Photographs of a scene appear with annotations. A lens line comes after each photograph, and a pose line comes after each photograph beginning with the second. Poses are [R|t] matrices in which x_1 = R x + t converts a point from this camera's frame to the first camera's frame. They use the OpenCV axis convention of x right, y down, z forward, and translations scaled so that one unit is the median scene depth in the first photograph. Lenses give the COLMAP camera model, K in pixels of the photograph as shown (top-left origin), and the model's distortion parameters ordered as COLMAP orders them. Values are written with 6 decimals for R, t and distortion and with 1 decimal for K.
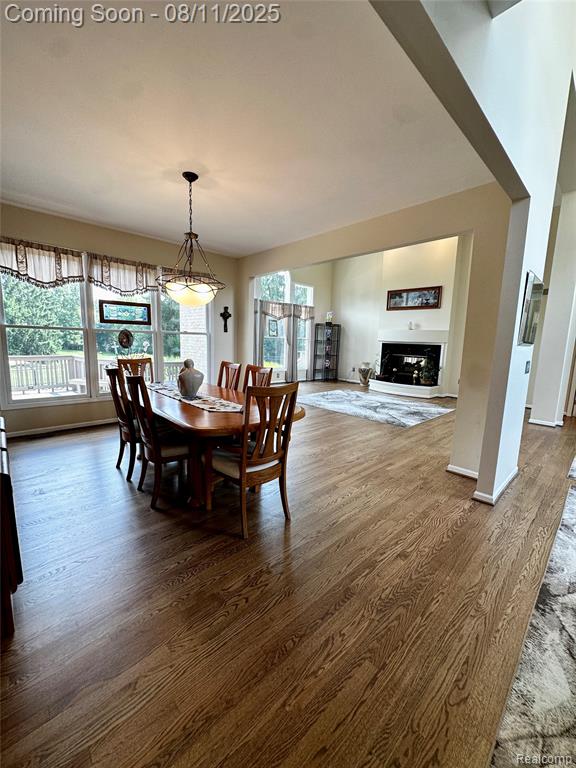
lens RADIAL K [[307.8, 0, 287.4], [0, 307.8, 384.5], [0, 0, 1]] dist [-0.005769, 0.001375]
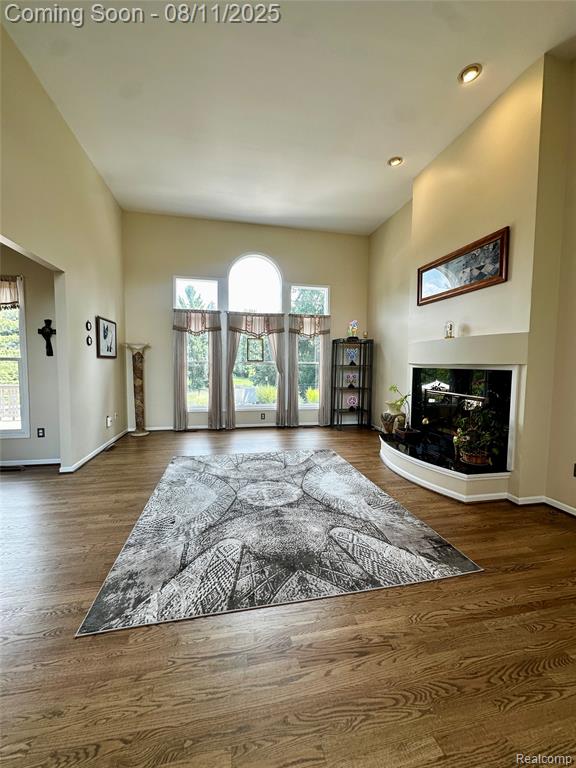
lens RADIAL K [[307.8, 0, 287.6], [0, 307.8, 384.3], [0, 0, 1]] dist [-0.005769, 0.001375]
pose [[0.855337, 0.012453, -0.517923, 0.395028], [-0.058649, 0.995612, -0.072917, -0.055764], [0.514742, 0.092744, 0.852314, 0.442196]]
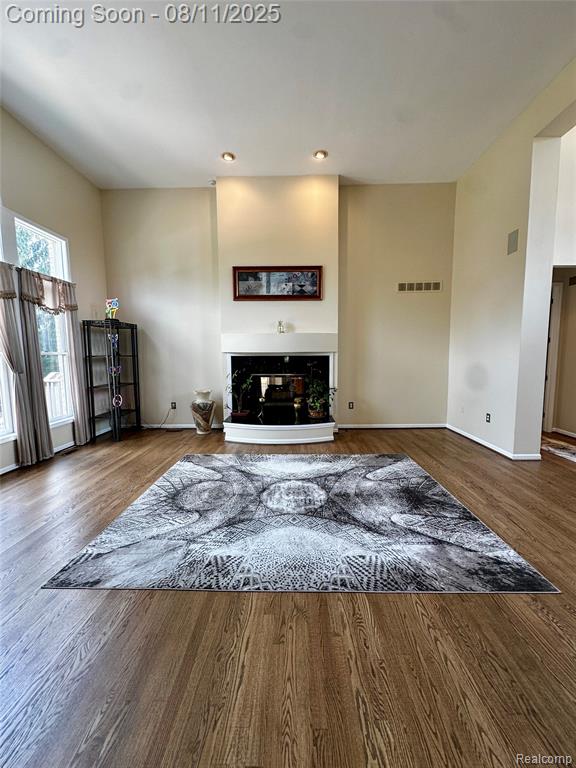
lens RADIAL K [[307.8, 0, 289.9], [0, 307.8, 386.0], [0, 0, 1]] dist [-0.005769, 0.001375]
pose [[0.696237, -0.111920, 0.709034, -0.033001], [0.131998, 0.990888, 0.026795, -0.079686], [-0.705572, 0.074936, 0.704666, 0.513531]]
